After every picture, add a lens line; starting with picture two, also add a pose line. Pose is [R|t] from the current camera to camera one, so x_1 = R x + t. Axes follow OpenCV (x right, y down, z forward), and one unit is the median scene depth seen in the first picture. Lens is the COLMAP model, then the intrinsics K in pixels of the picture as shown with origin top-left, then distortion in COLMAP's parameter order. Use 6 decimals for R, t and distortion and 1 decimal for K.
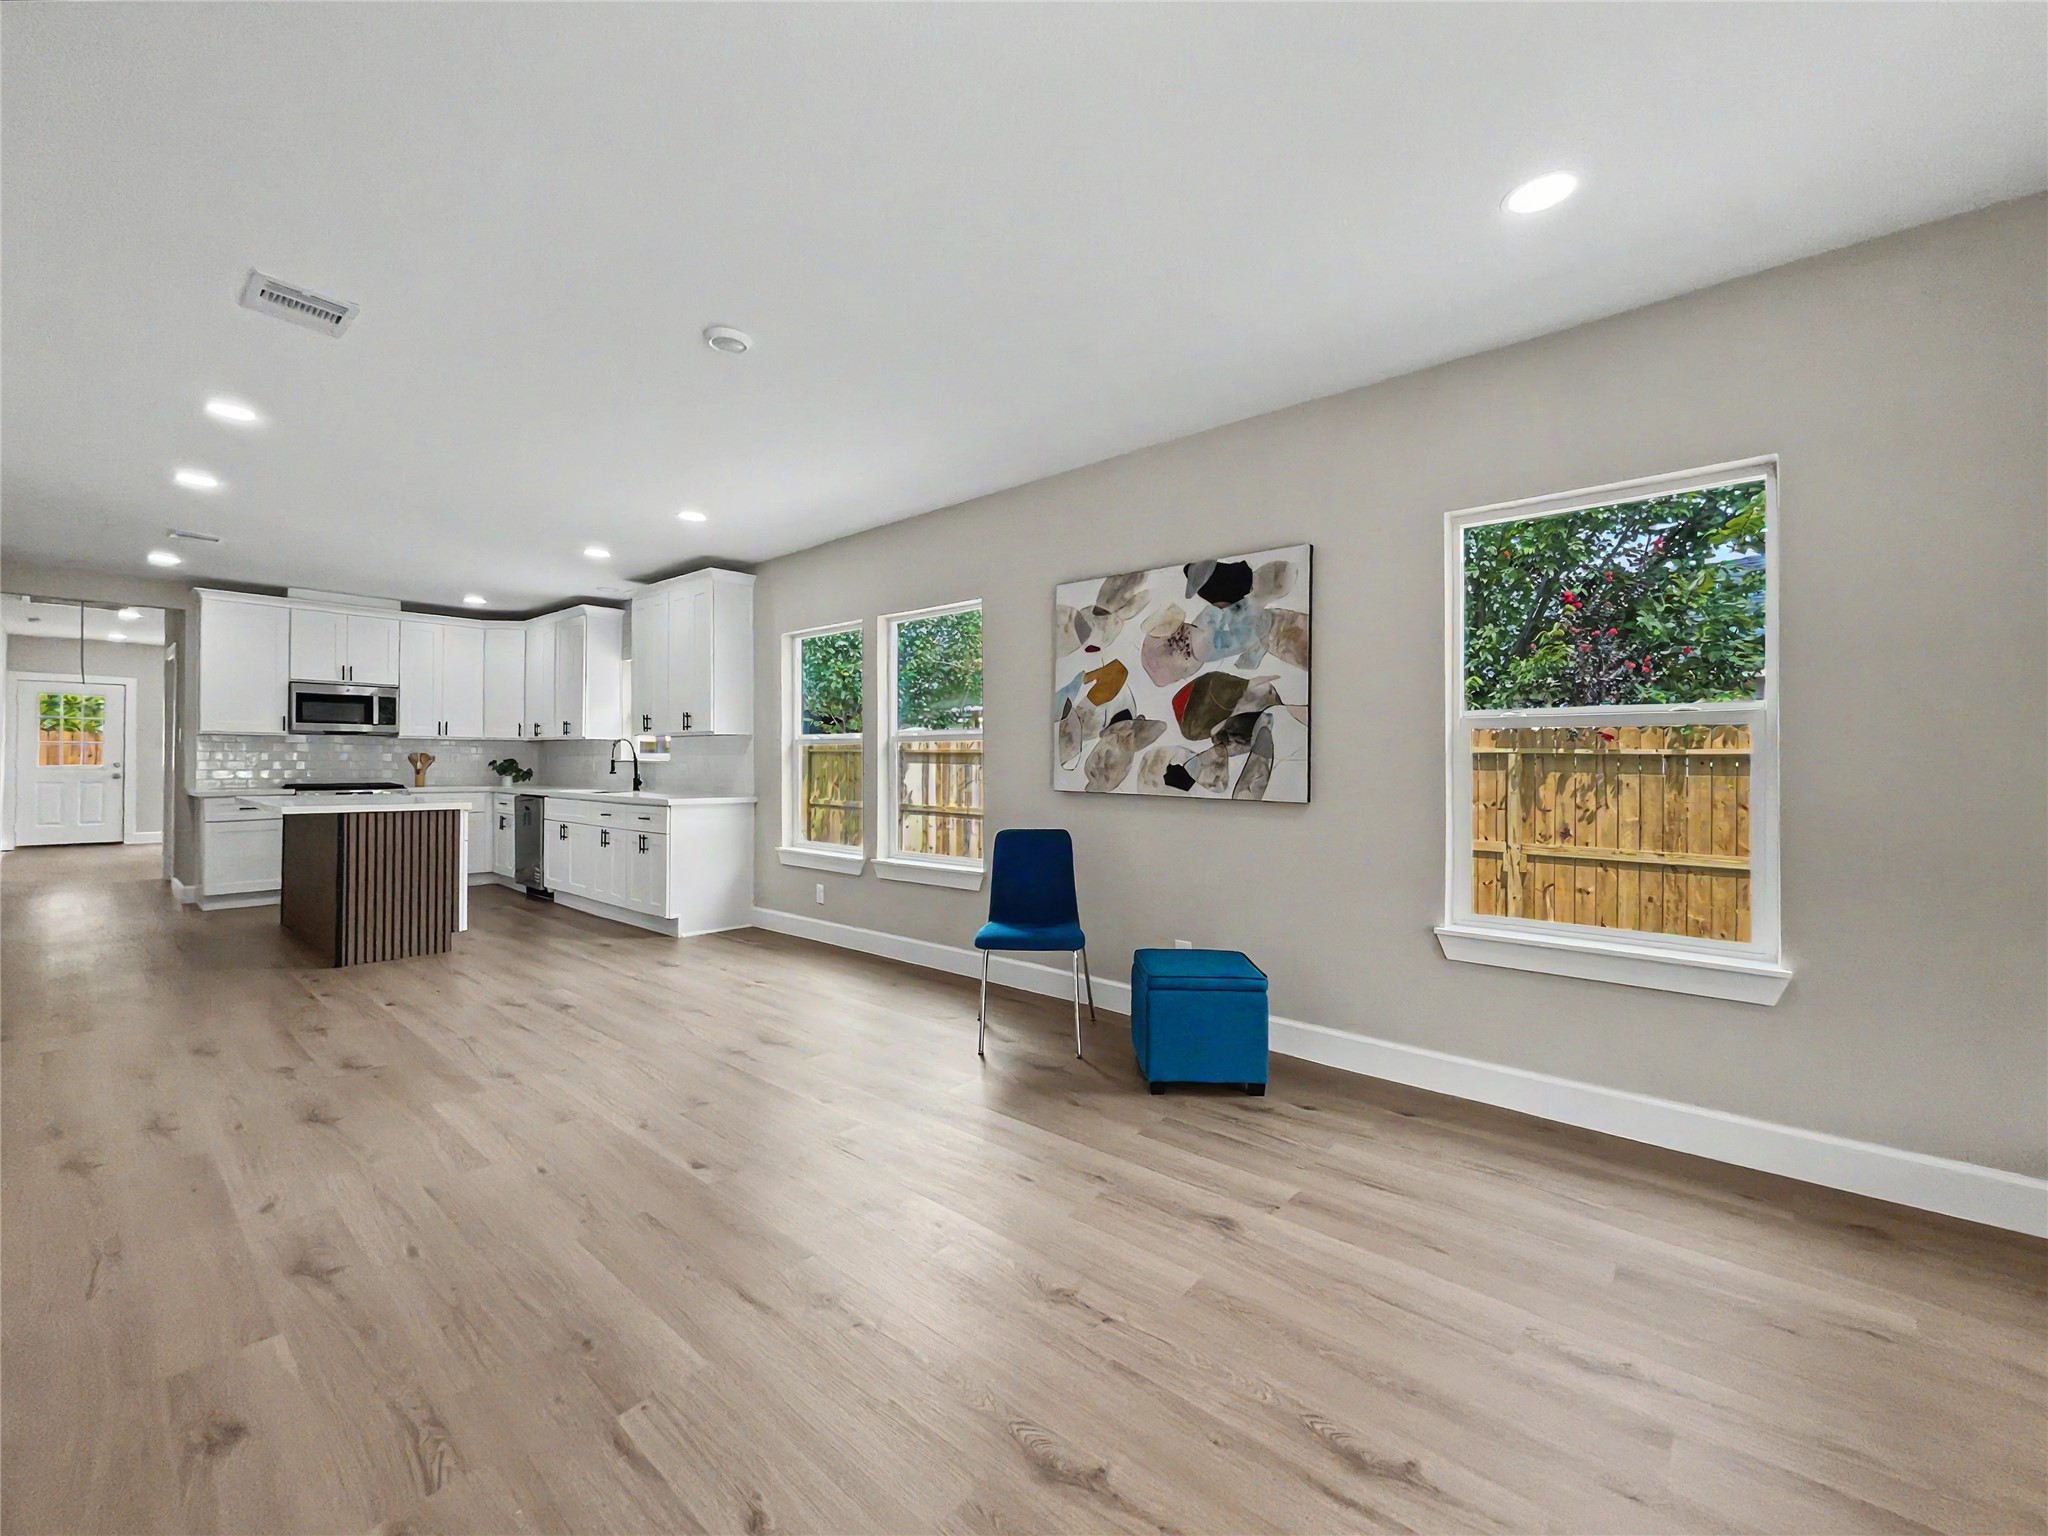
lens RADIAL K [[852.9, 0, 1006.6], [0, 852.9, 752.5], [0, 0, 1]] dist [-0.008286, 0.002670]
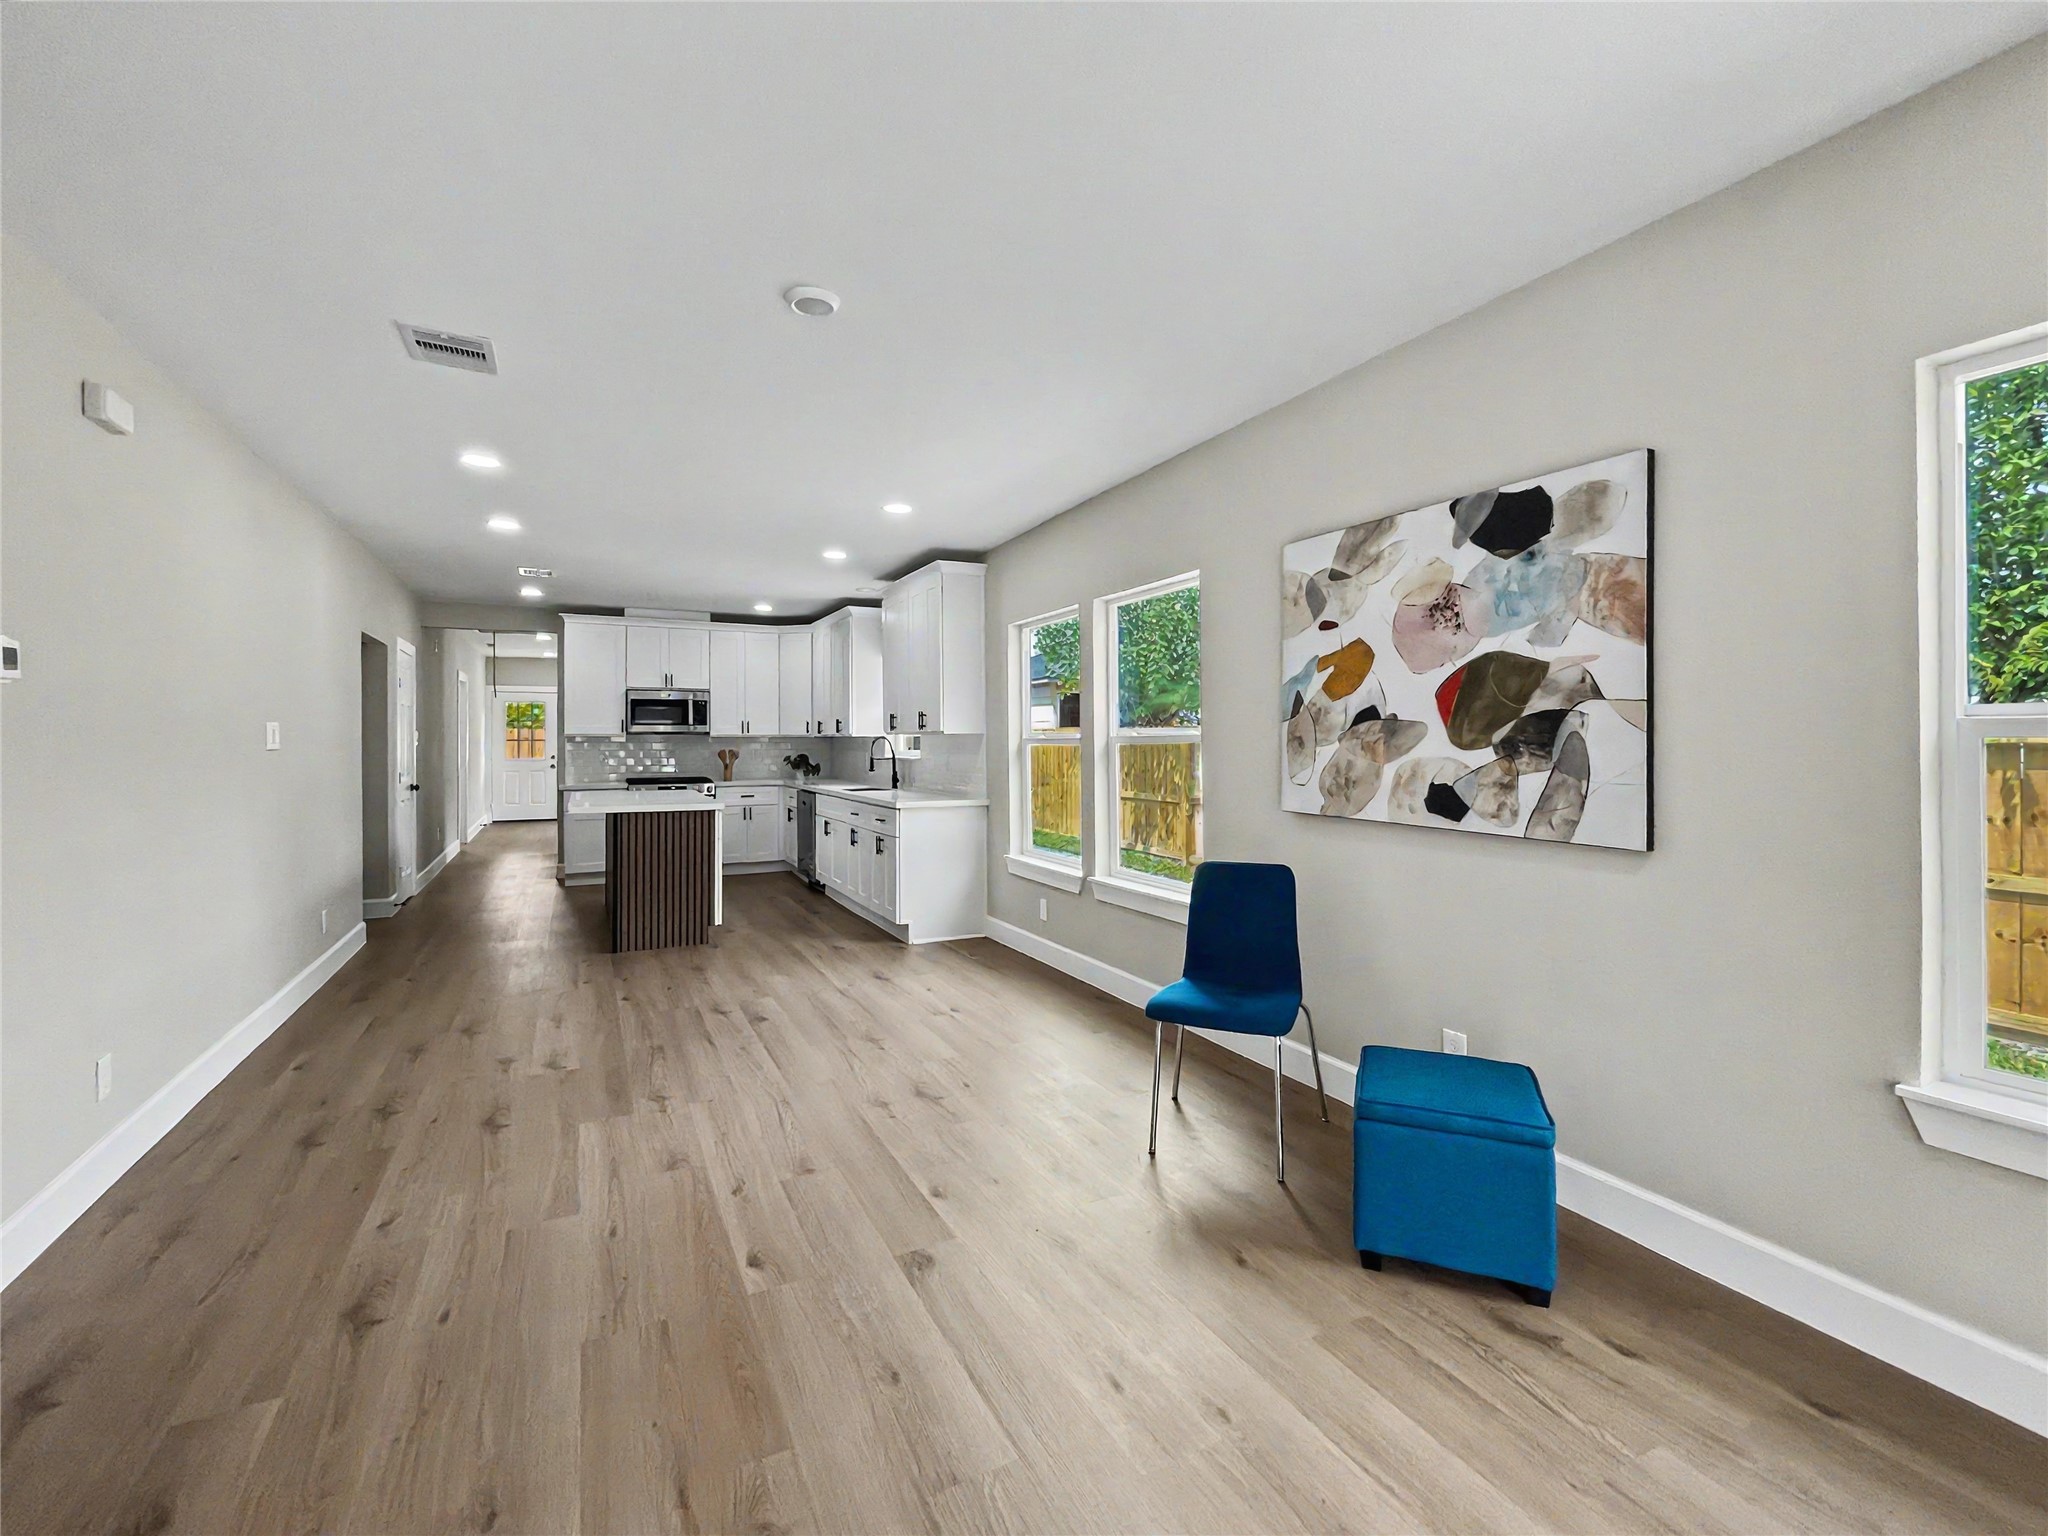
lens RADIAL K [[852.9, 0, 1028.5], [0, 852.9, 736.5], [0, 0, 1]] dist [-0.008286, 0.002670]
pose [[0.923345, -0.007951, -0.383889, 0.151115], [0.012300, 0.999885, 0.008874, -0.034915], [0.383775, -0.012916, 0.923336, 0.205712]]
